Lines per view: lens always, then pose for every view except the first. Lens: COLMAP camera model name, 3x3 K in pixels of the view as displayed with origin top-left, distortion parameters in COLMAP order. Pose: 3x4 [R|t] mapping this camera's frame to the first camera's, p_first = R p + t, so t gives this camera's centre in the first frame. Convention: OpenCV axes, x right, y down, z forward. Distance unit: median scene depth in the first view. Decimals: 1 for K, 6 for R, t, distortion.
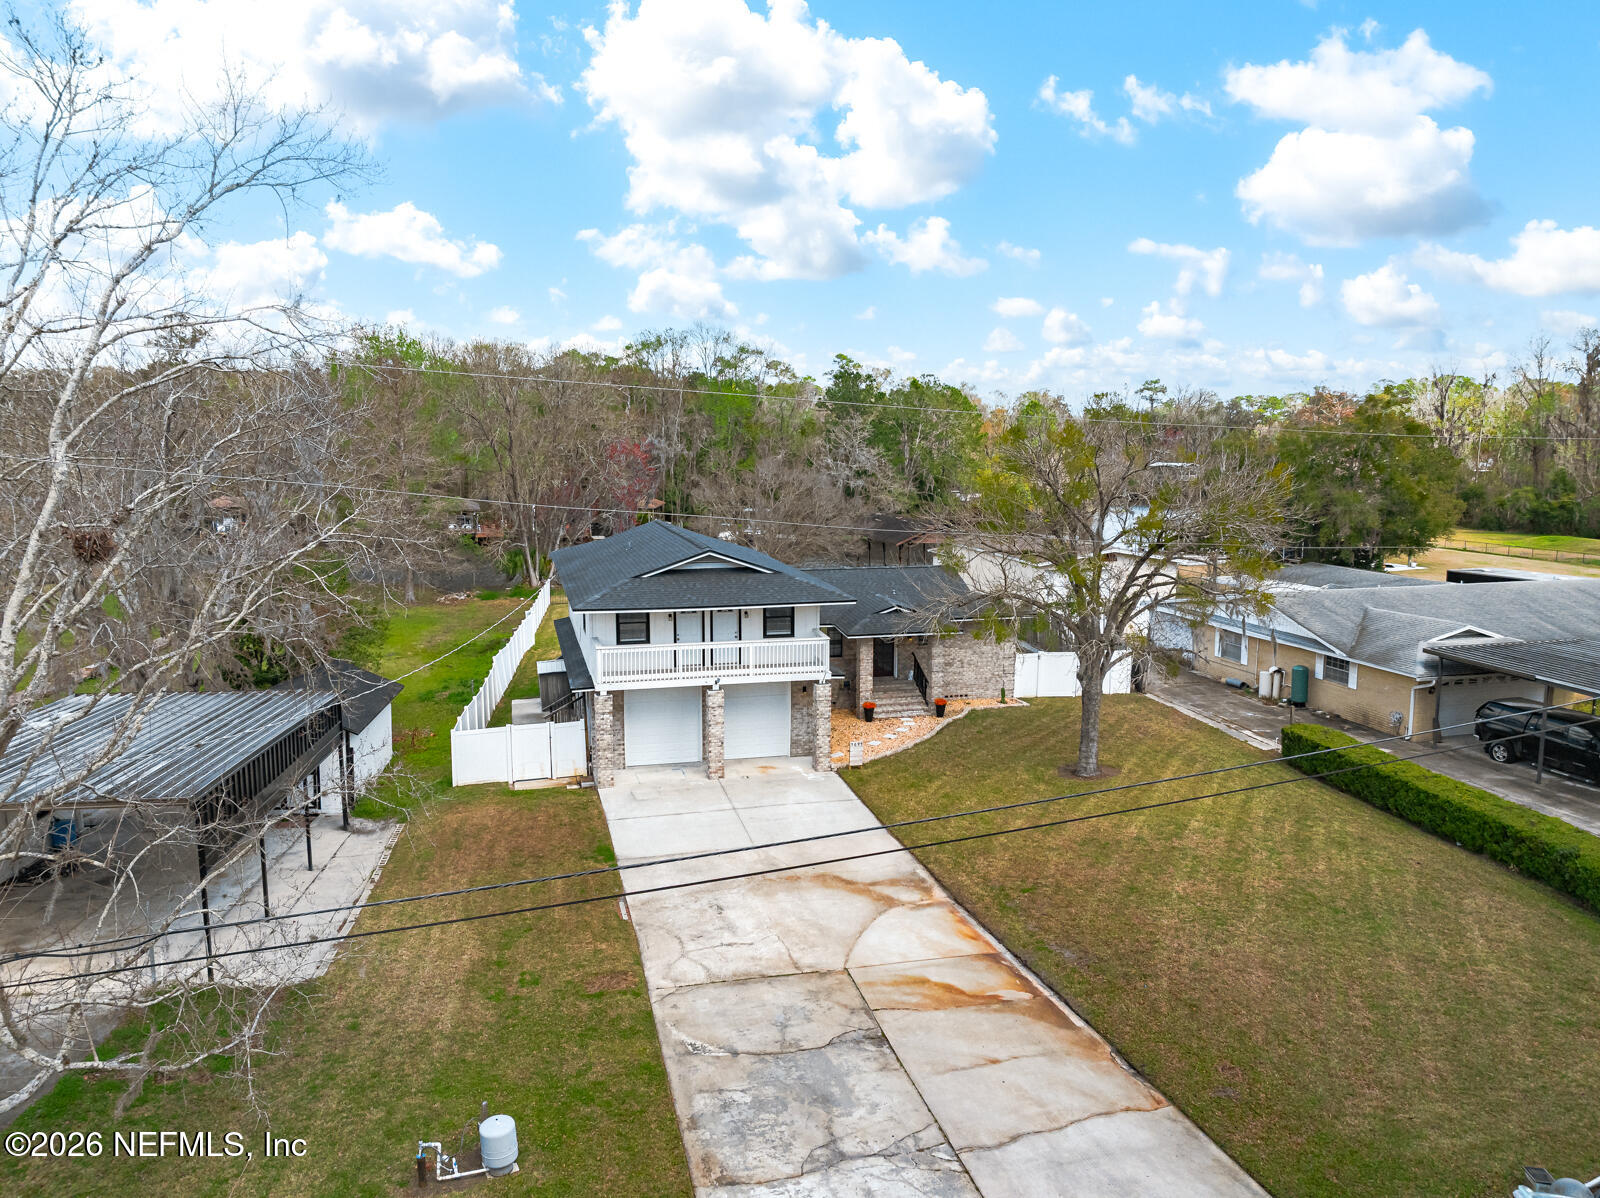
lens RADIAL K [[1122.2, 0, 816.9], [0, 1122.2, 603.9], [0, 0, 1]] dist [-0.021133, 0.000570]
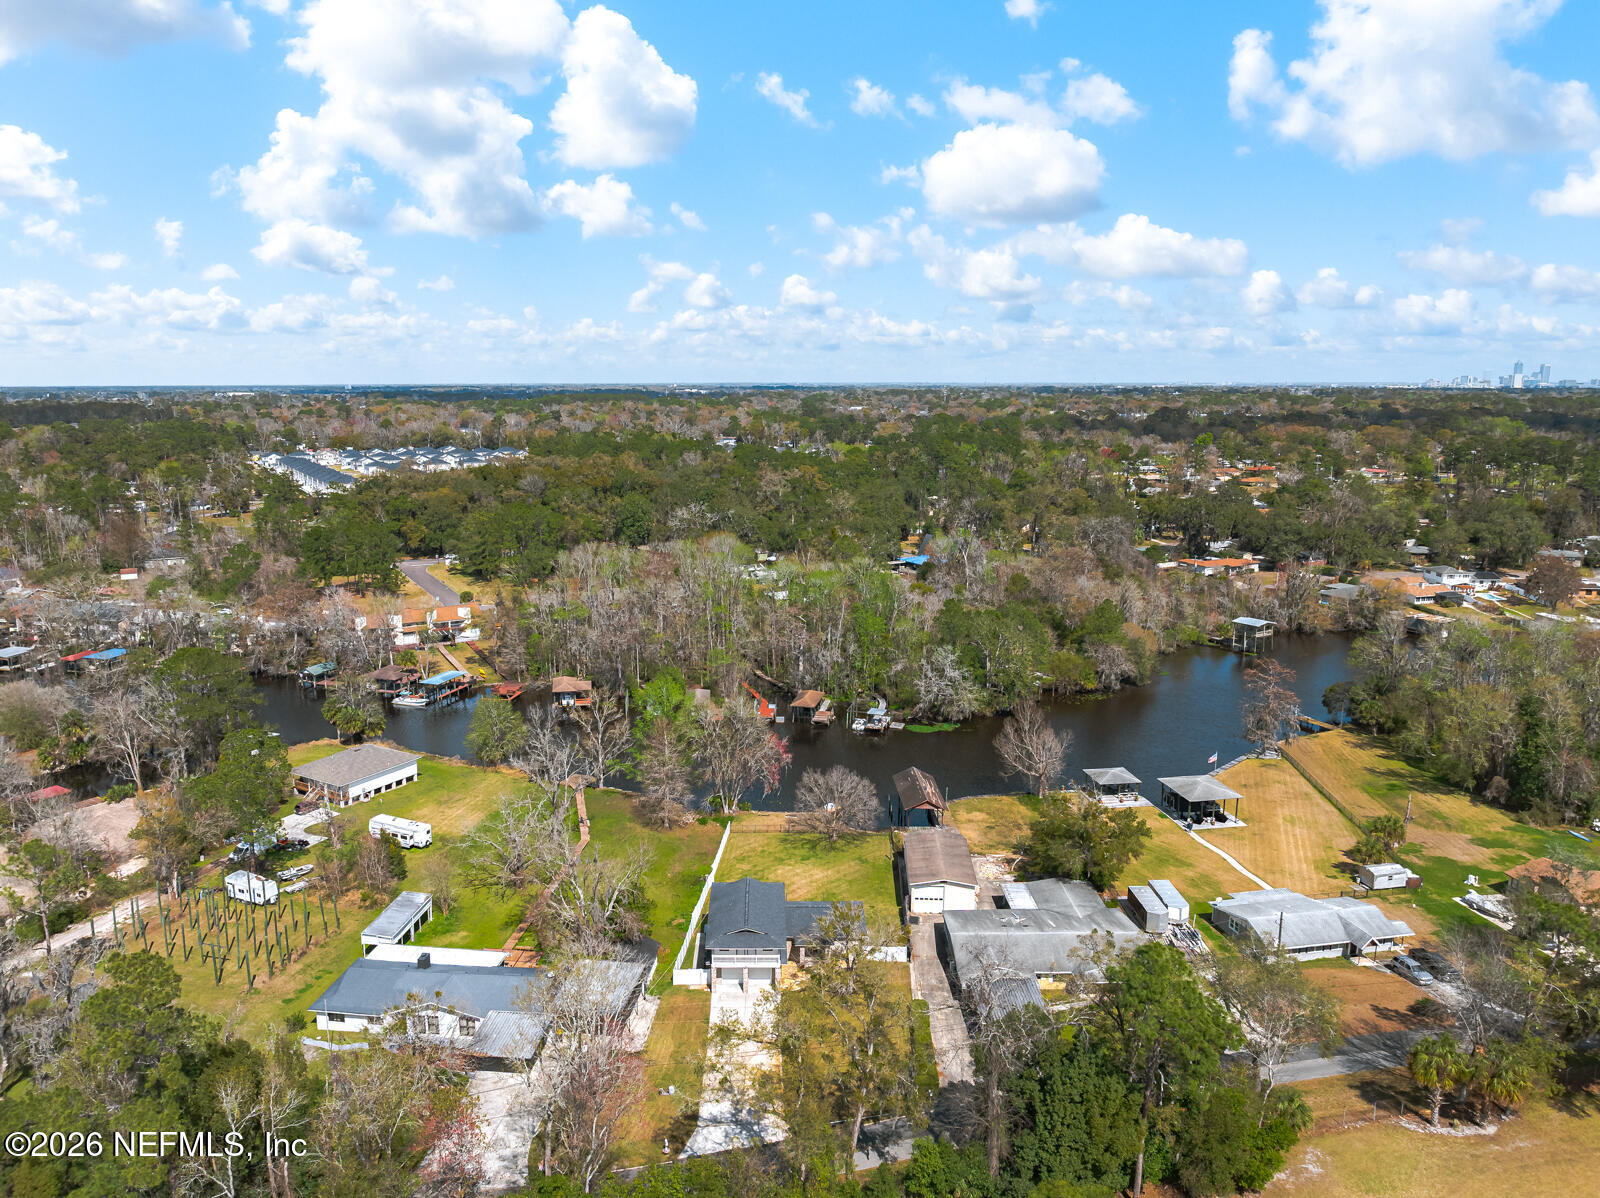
lens RADIAL K [[1146.7, 0, 789.8], [0, 1146.7, 598.2], [0, 0, 1]] dist [-0.025622, -0.003089]
pose [[0.968498, 0.049227, -0.244109, 1.021328], [-0.039687, 0.998249, 0.043852, -1.476999], [0.245840, -0.032783, 0.968756, -2.833398]]
